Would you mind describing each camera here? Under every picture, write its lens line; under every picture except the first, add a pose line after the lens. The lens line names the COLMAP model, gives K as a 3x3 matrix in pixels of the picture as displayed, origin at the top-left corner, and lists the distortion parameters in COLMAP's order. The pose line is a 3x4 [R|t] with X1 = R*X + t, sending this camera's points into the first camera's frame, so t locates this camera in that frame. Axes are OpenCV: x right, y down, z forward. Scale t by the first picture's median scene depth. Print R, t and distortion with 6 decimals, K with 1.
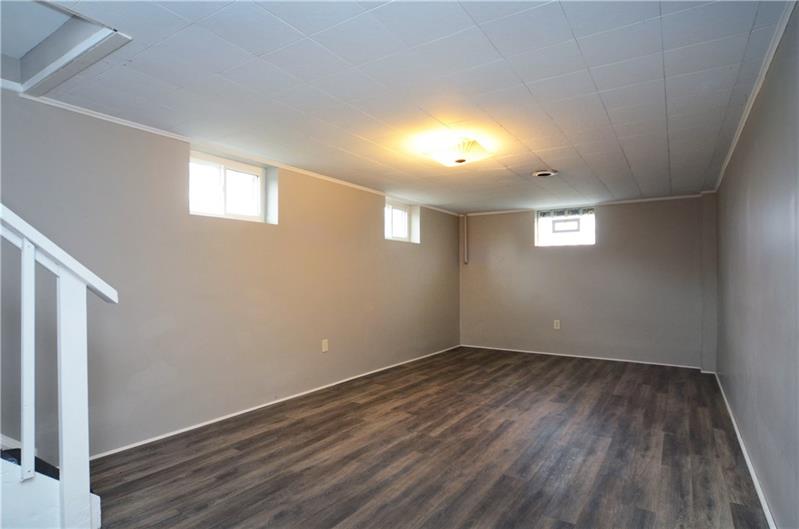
lens RADIAL K [[429.4, 0, 399.0], [0, 429.4, 273.8], [0, 0, 1]] dist [-0.011640, 0.000486]
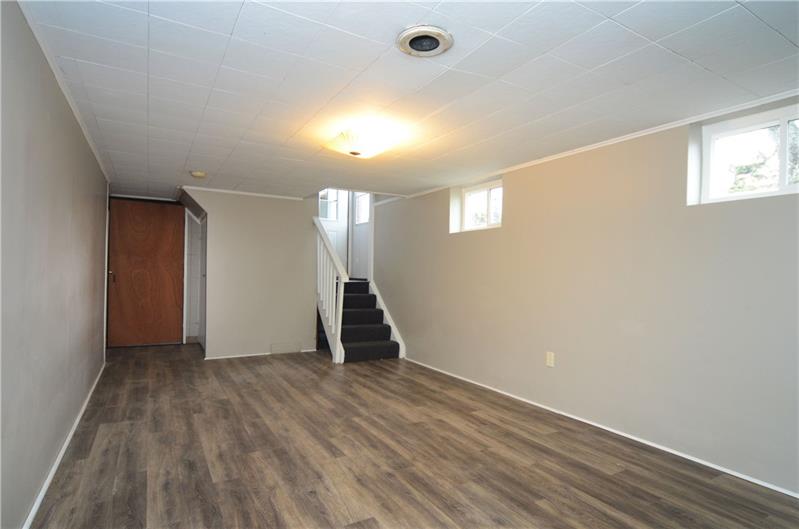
lens RADIAL K [[429.4, 0, 399.0], [0, 429.4, 273.8], [0, 0, 1]] dist [-0.011640, 0.000486]
pose [[-0.448369, -0.009839, -0.893794, 0.968791], [-0.014313, 0.999890, -0.003826, 0.013155], [0.893734, 0.011077, -0.448461, 1.531326]]
